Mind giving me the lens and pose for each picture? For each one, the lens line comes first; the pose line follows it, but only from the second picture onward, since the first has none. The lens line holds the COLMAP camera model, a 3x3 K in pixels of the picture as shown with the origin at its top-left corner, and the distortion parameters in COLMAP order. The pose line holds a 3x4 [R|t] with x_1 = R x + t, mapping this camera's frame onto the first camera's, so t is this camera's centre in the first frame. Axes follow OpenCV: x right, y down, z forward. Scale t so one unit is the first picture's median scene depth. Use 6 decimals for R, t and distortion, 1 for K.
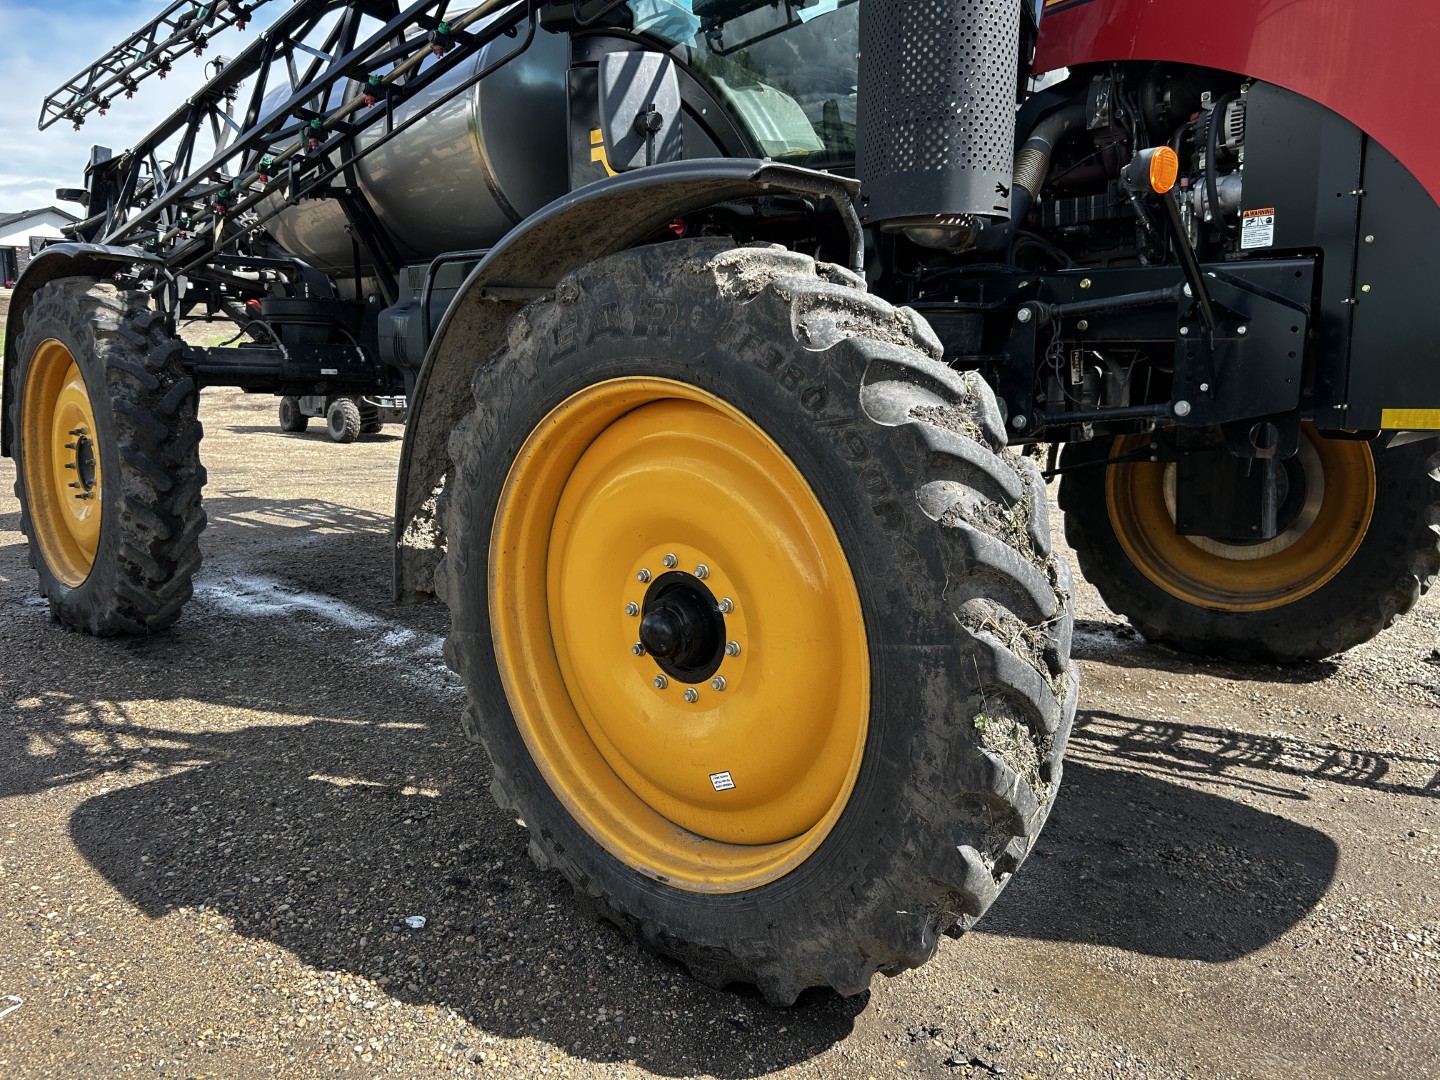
lens RADIAL K [[1083.5, 0, 720.0], [0, 1083.5, 540.0], [0, 0, 1]] dist [0.029479, -0.004922]
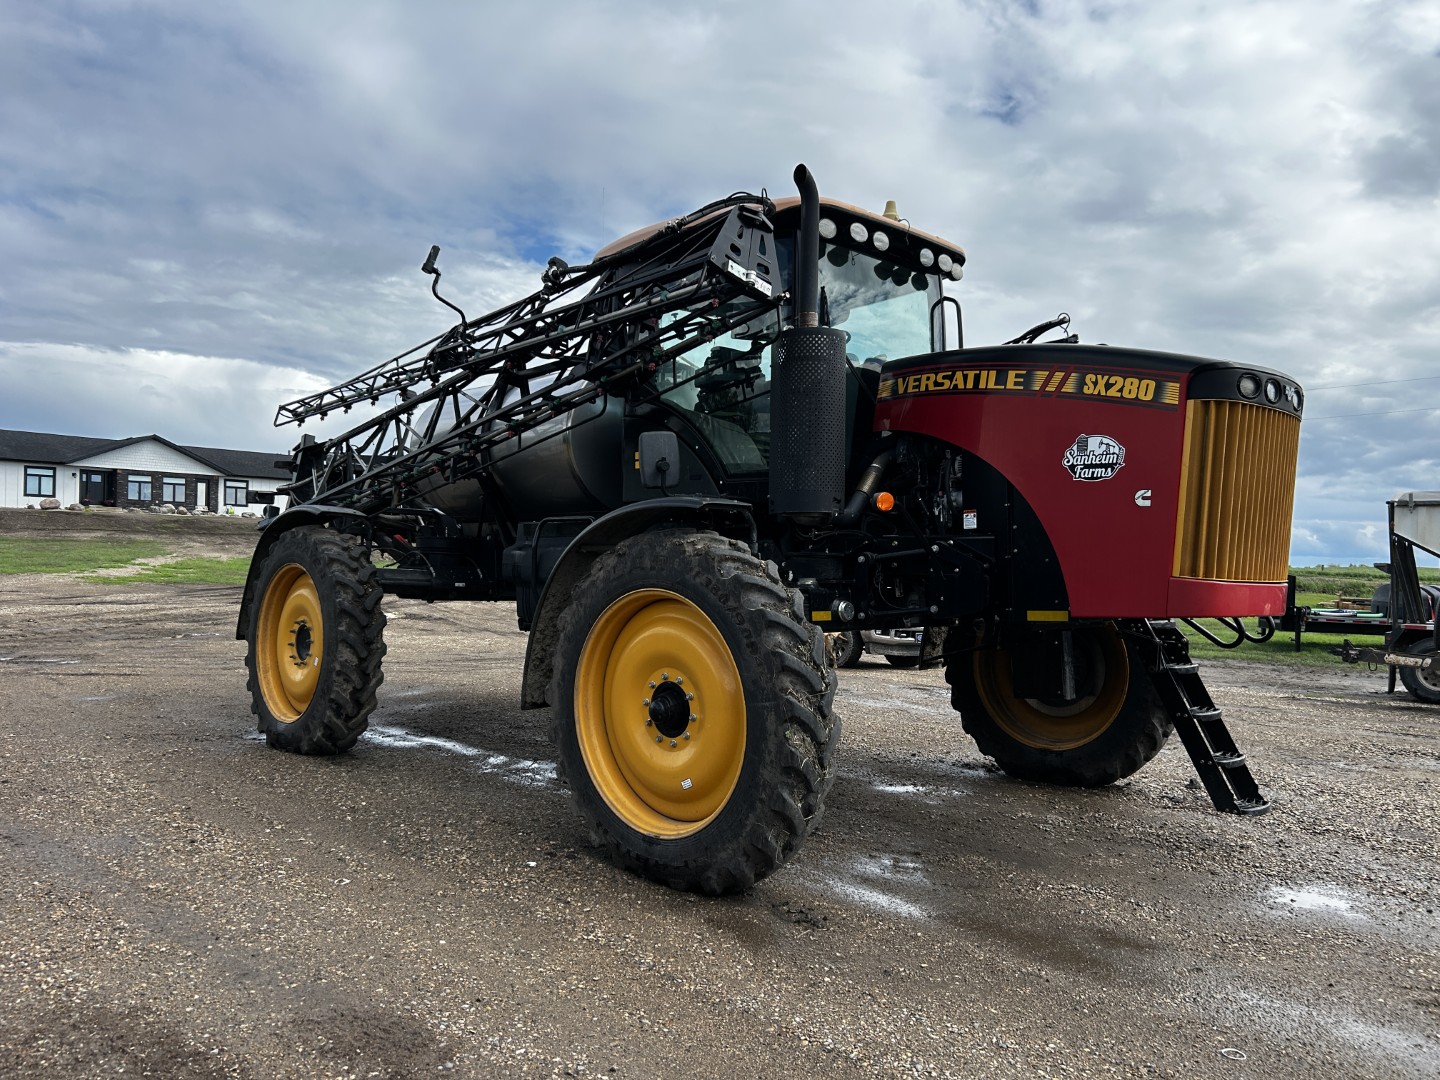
lens RADIAL K [[1083.5, 0, 720.0], [0, 1083.5, 540.0], [0, 0, 1]] dist [0.029479, -0.004922]
pose [[0.999294, 0.009408, -0.036366, 0.114196], [-0.016343, 0.980587, -0.195400, 0.143059], [0.033822, 0.195856, 0.980049, -0.934037]]
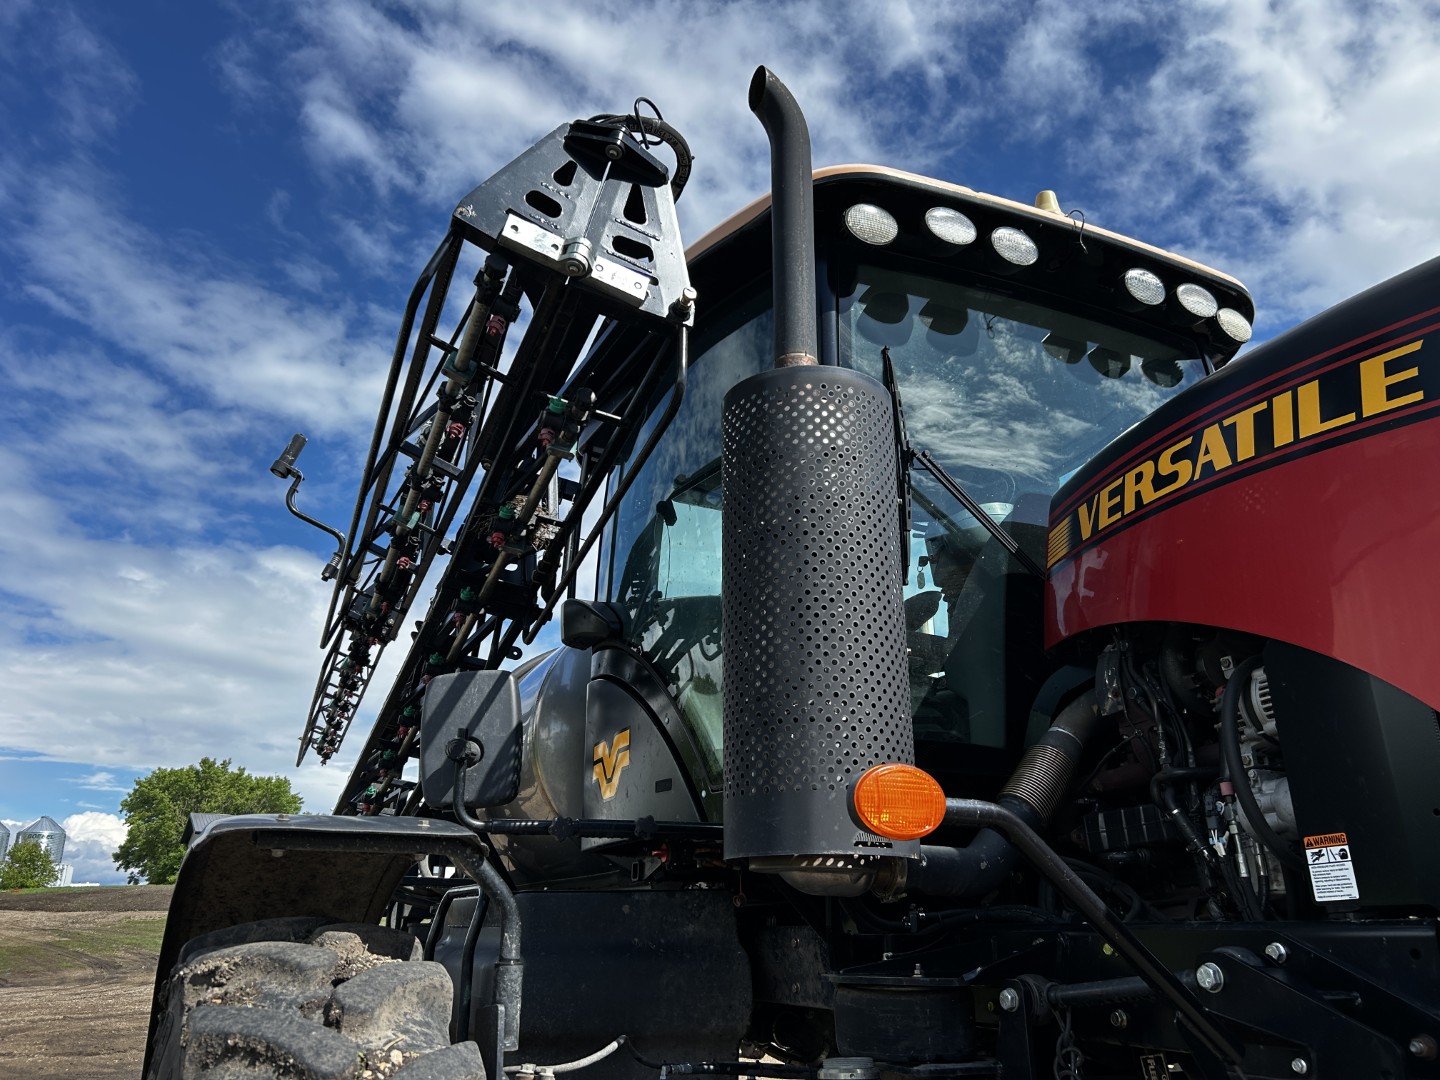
lens RADIAL K [[1070.6, 0, 708.7], [0, 1070.6, 534.0], [0, 0, 1]] dist [0.025701, -0.041875]
pose [[0.921542, -0.130994, -0.365515, 0.423884], [-0.071522, 0.867994, -0.491396, -0.136085], [0.381635, 0.478985, 0.790524, 0.341123]]
